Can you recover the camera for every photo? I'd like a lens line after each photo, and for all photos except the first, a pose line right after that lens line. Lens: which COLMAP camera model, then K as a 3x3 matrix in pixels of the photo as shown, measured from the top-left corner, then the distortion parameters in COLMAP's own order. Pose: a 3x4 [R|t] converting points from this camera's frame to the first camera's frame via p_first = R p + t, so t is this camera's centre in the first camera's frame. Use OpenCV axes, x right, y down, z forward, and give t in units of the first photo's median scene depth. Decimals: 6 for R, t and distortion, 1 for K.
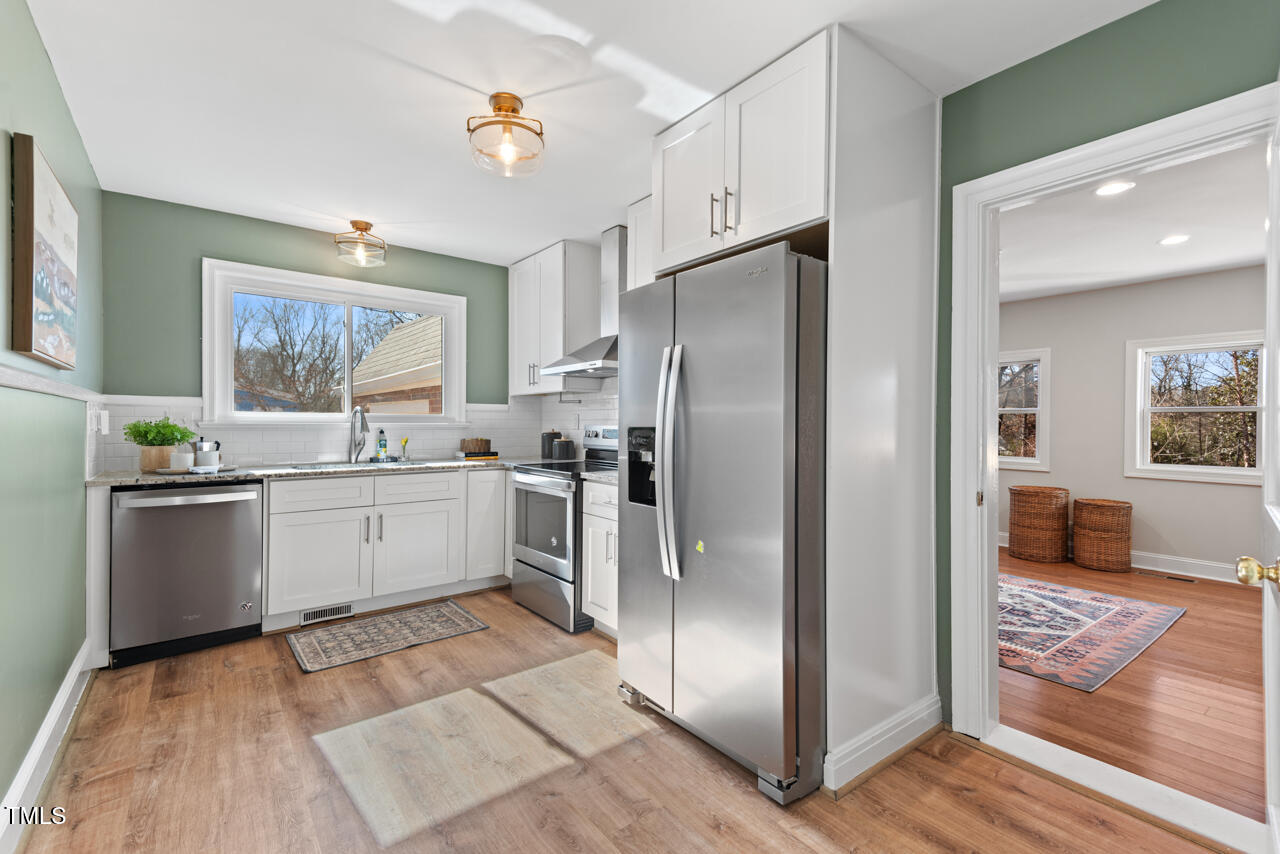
lens RADIAL K [[582.9, 0, 635.8], [0, 582.9, 427.8], [0, 0, 1]] dist [0.016961, 0.000126]
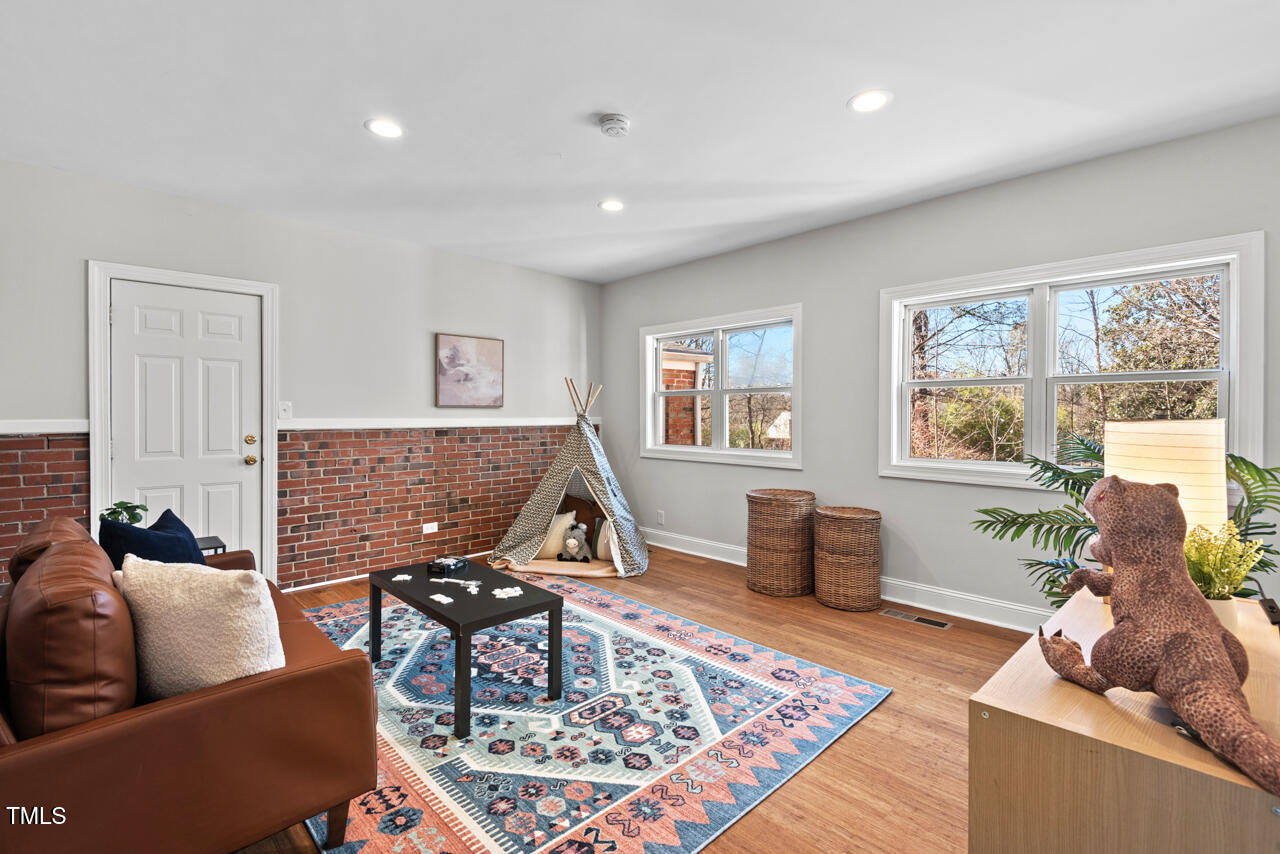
lens RADIAL K [[582.9, 0, 646.4], [0, 582.9, 419.4], [0, 0, 1]] dist [0.016961, 0.000126]
pose [[0.994094, -0.006339, 0.108338, 0.633097], [0.005878, 0.999972, 0.004570, 0.010060], [-0.108364, -0.003906, 0.994104, 0.424492]]
